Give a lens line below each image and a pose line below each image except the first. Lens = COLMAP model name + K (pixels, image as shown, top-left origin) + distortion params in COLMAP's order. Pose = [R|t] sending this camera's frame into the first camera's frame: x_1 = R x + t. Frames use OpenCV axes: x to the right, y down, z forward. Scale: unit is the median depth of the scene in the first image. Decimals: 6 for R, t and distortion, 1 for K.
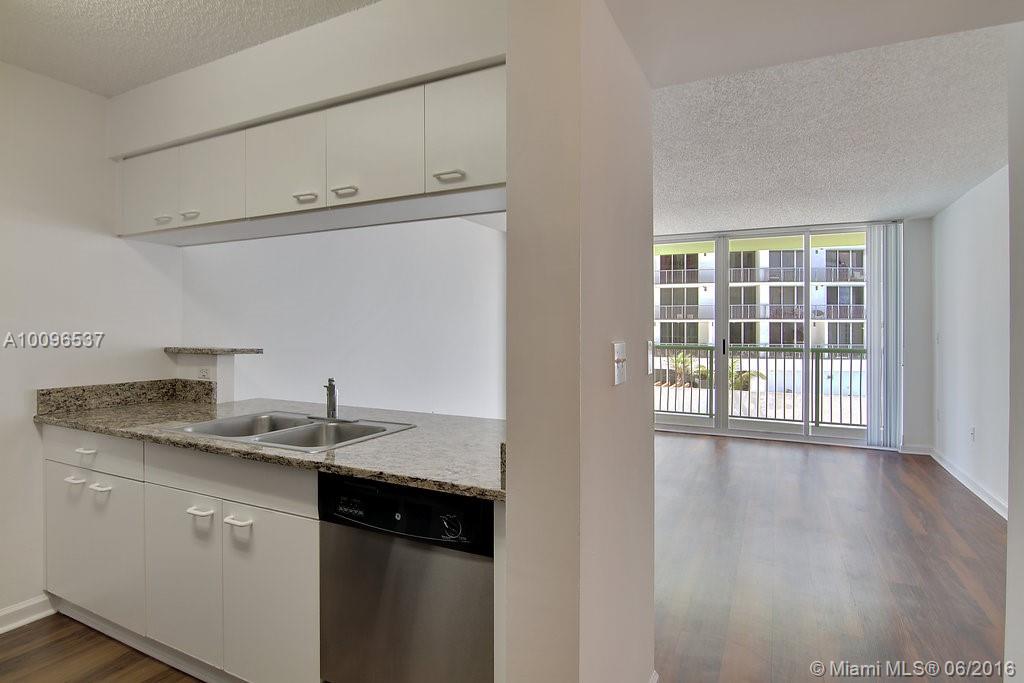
lens RADIAL K [[527.9, 0, 501.7], [0, 527.9, 331.7], [0, 0, 1]] dist [-0.014809, 0.001584]
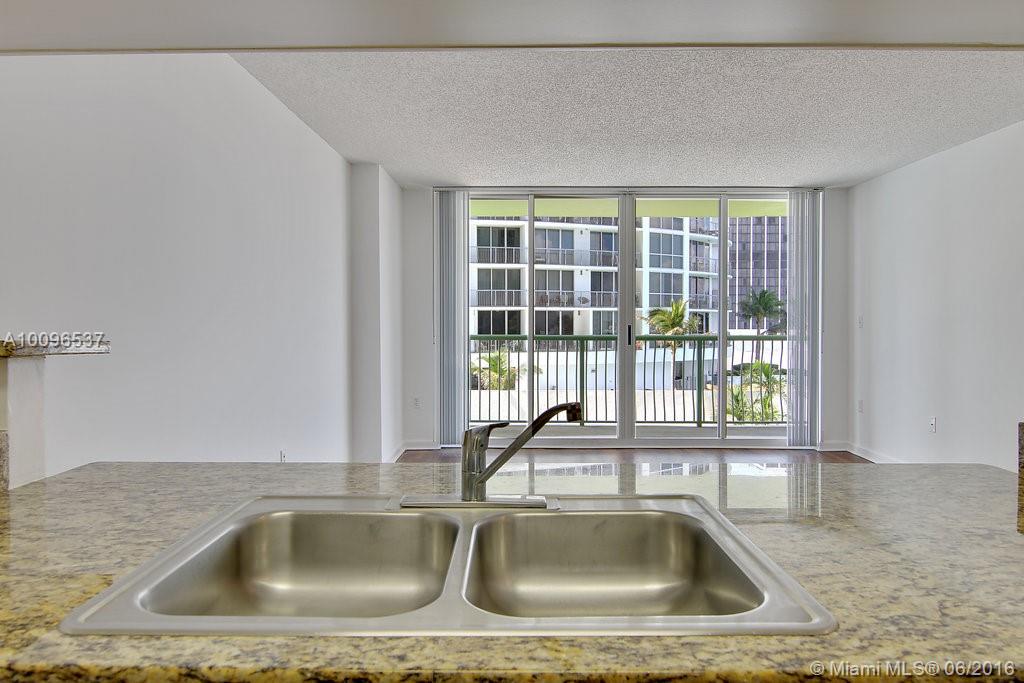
lens RADIAL K [[674.7, 0, 513.5], [0, 674.7, 338.6], [0, 0, 1]] dist [-0.004467, -0.008030]
pose [[0.896851, -0.015492, 0.442061, -0.410944], [0.005136, 0.999684, 0.024614, 0.020254], [-0.442302, -0.019804, 0.896647, 0.398634]]
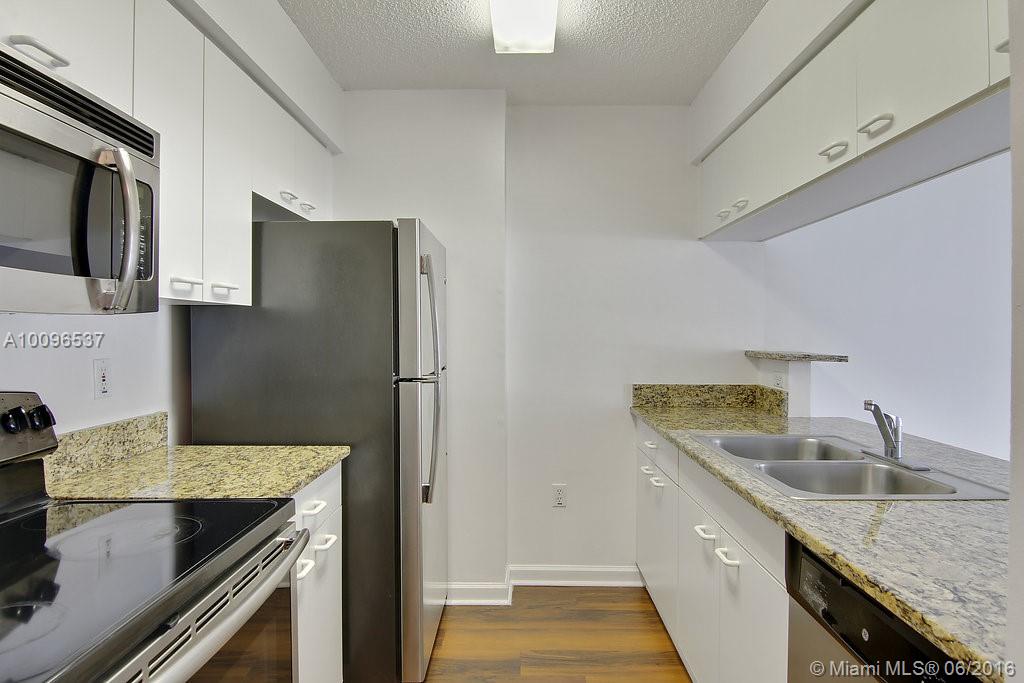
lens RADIAL K [[585.1, 0, 513.6], [0, 585.1, 338.7], [0, 0, 1]] dist [-0.007096, -0.002051]
pose [[0.458738, 0.010046, -0.888515, 0.100637], [-0.005342, 0.999949, 0.008548, 0.001814], [0.888555, 0.000825, 0.458769, 0.154554]]
